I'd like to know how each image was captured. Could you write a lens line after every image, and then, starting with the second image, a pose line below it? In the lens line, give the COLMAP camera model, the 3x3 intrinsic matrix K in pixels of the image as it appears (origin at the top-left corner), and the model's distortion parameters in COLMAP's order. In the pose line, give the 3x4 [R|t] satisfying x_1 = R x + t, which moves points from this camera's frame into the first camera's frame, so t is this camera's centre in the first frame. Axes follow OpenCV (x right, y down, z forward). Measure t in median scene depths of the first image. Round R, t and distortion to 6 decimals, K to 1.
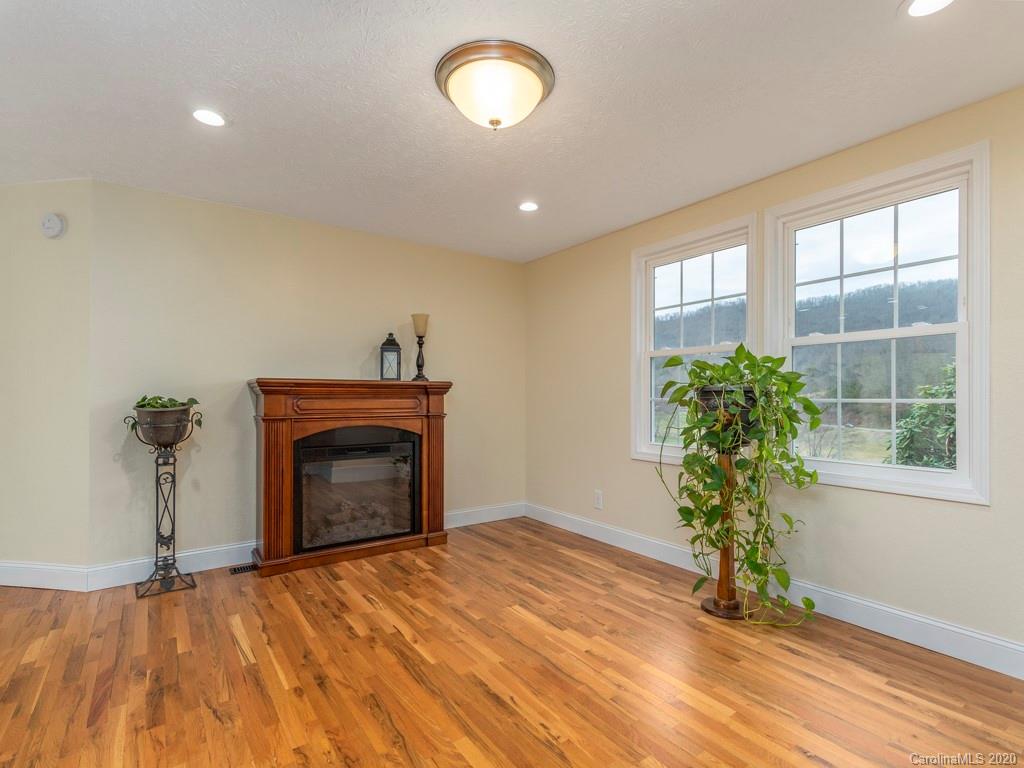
lens RADIAL K [[472.5, 0, 490.8], [0, 472.5, 397.8], [0, 0, 1]] dist [0.012181, 0.000222]
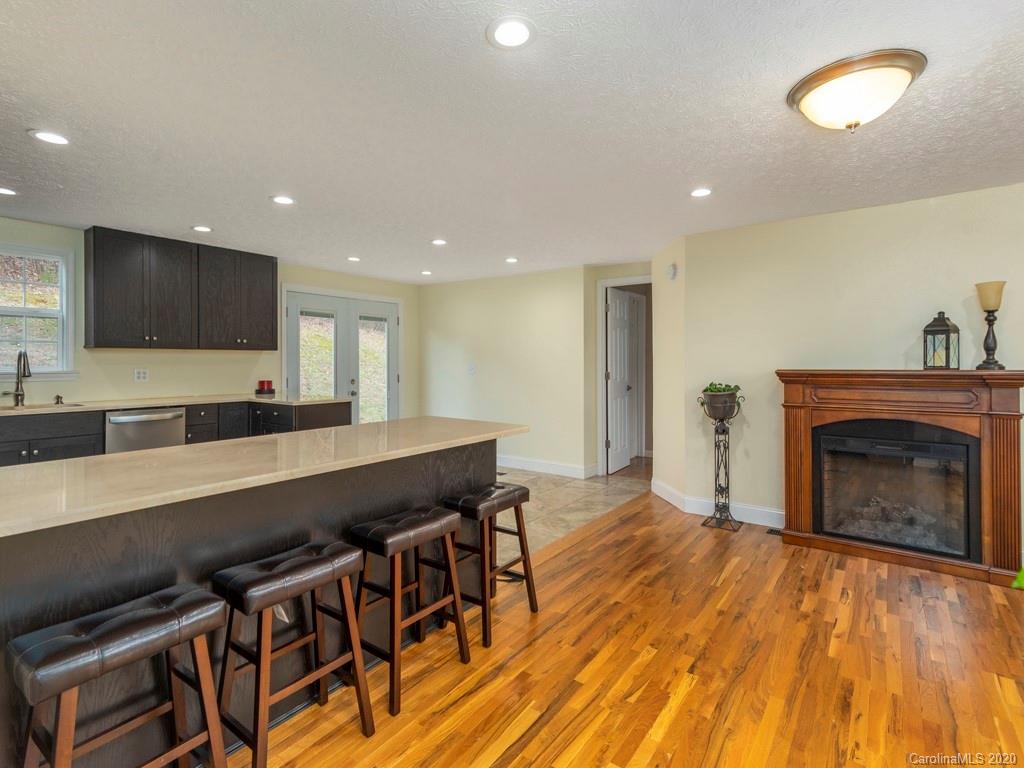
lens RADIAL K [[520.2, 0, 517.6], [0, 520.2, 361.6], [0, 0, 1]] dist [0.003597, 0.000079]
pose [[0.301703, -0.009402, -0.953356, 0.525022], [0.004279, 0.999955, -0.008508, -0.052131], [0.953392, -0.001513, 0.301729, 0.005656]]
